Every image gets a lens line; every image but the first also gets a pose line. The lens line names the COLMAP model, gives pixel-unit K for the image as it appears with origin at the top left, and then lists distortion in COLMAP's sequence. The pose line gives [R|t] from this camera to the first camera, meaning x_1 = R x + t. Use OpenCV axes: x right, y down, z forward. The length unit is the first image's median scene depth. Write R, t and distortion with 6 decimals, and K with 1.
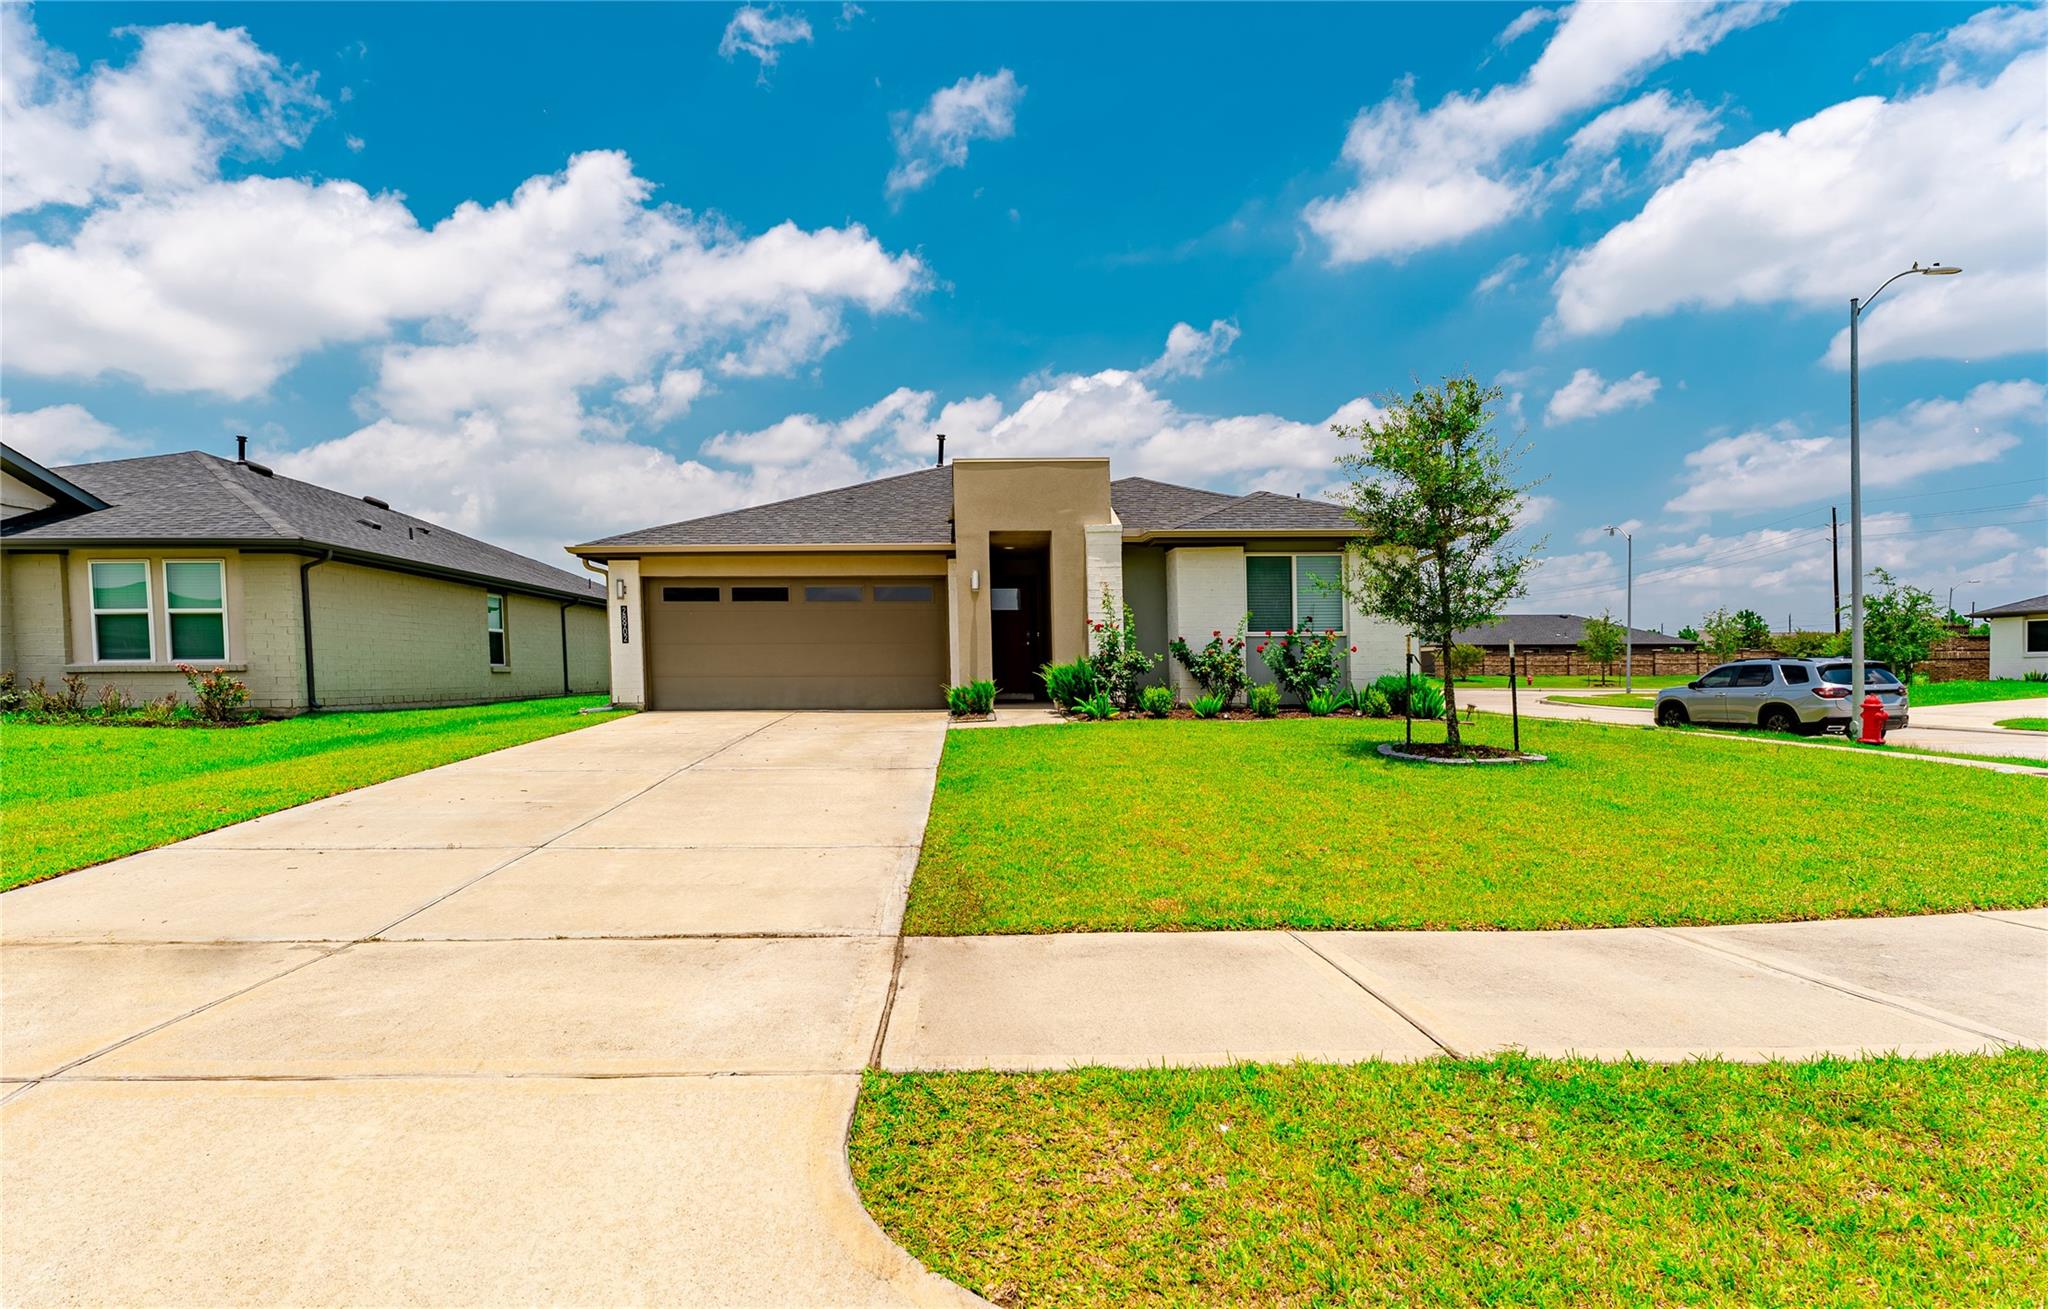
lens RADIAL K [[1131.7, 0, 1031.2], [0, 1131.7, 739.3], [0, 0, 1]] dist [0.000971, 0.000577]
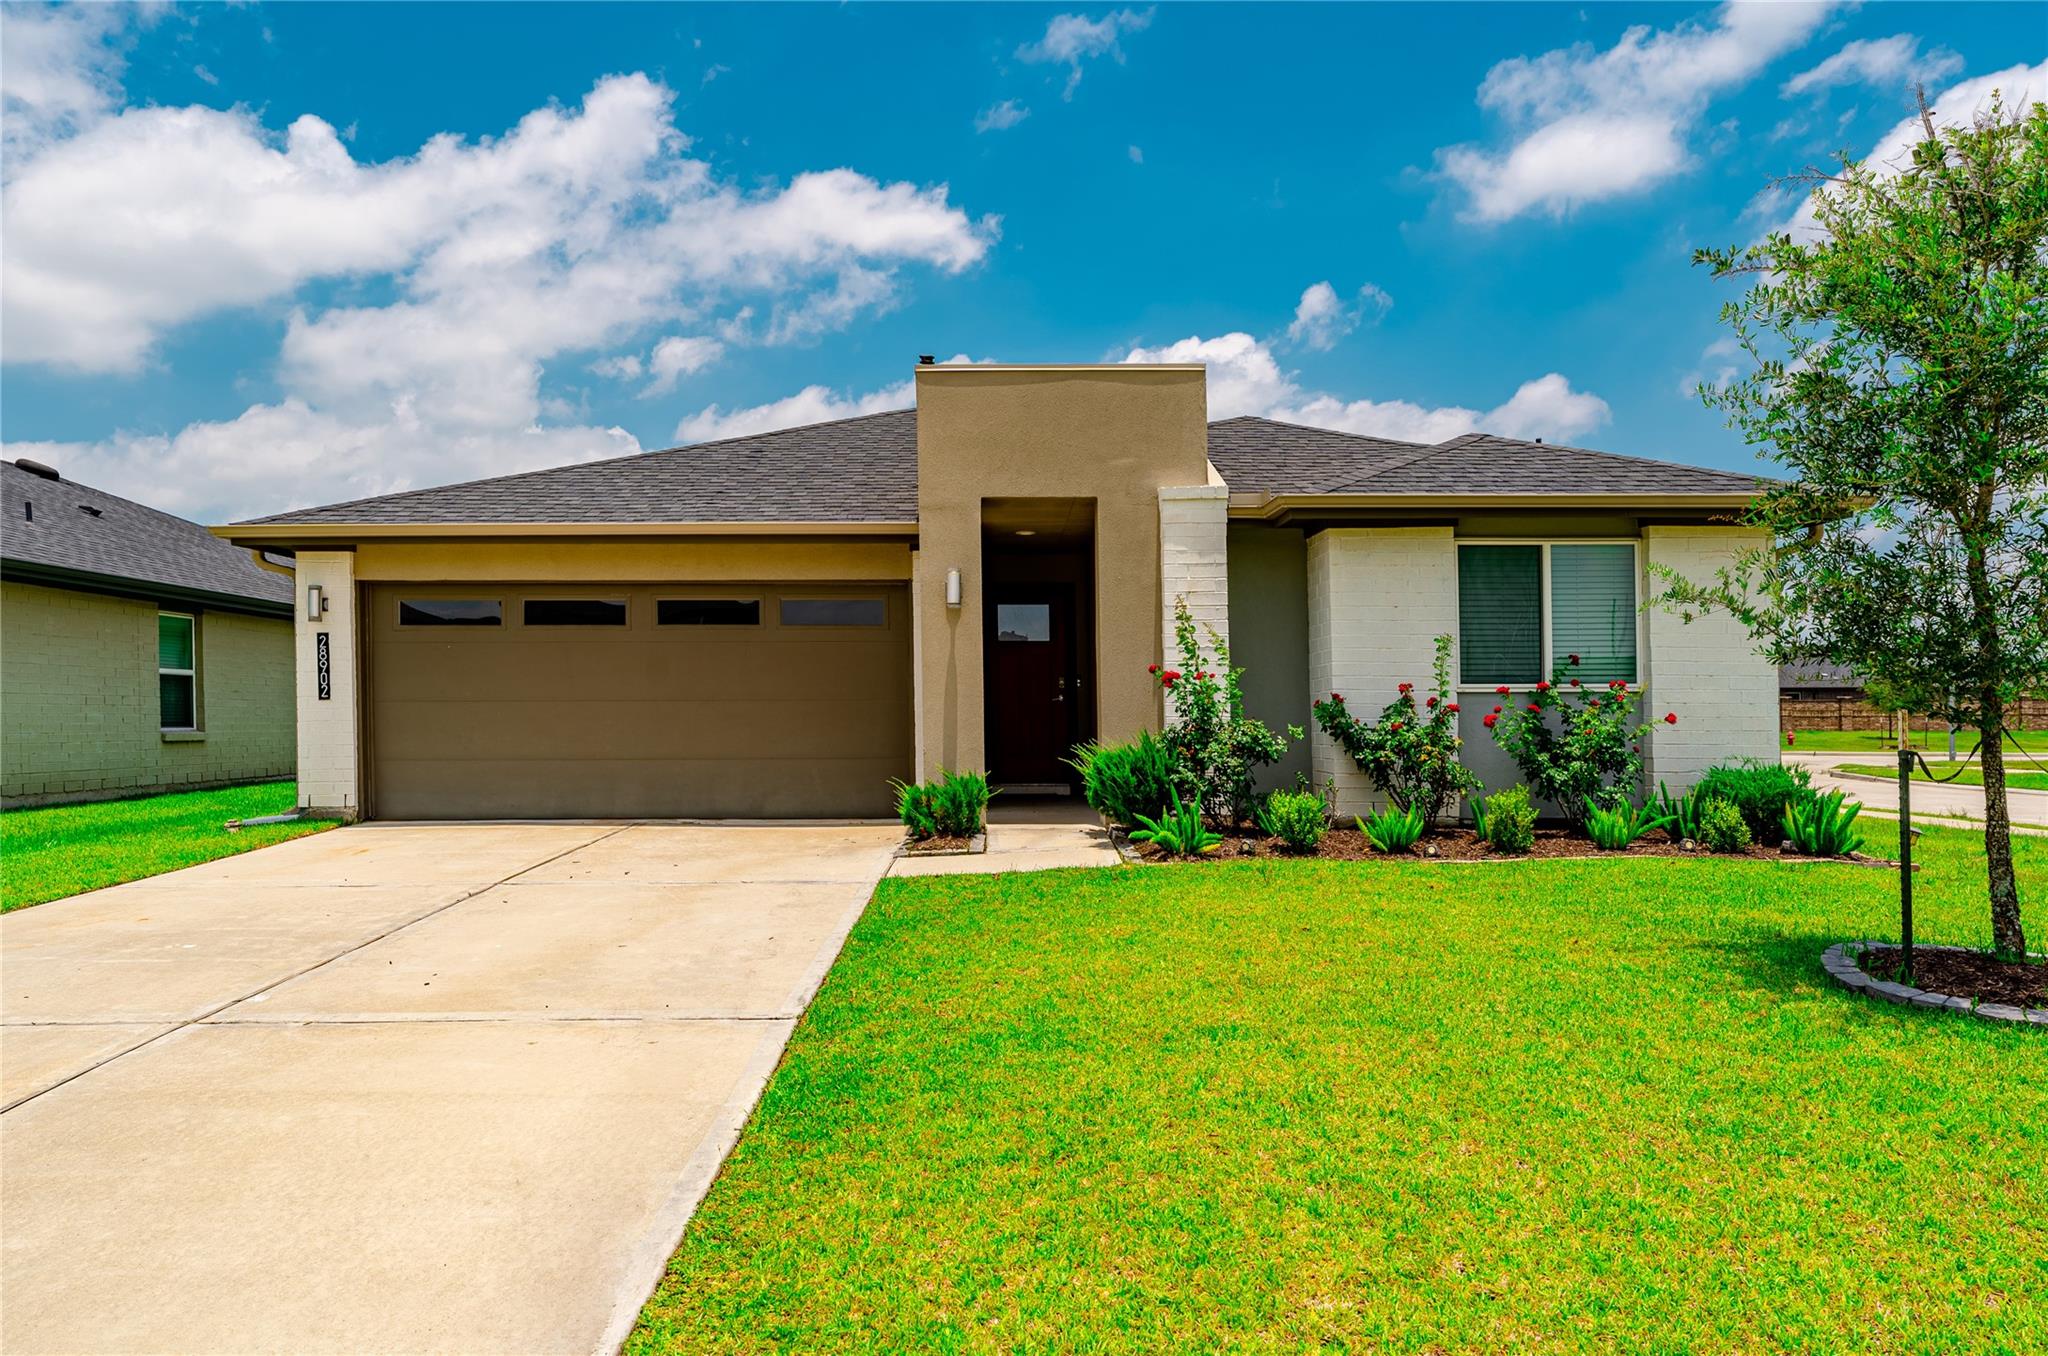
lens RADIAL K [[1322.4, 0, 1017.8], [0, 1322.4, 730.2], [0, 0, 1]] dist [-0.000900, -0.001571]
pose [[0.997707, 0.008089, -0.067201, 0.023664], [-0.010934, 0.999055, -0.042075, -0.045061], [0.066797, 0.042714, 0.996852, 0.365770]]
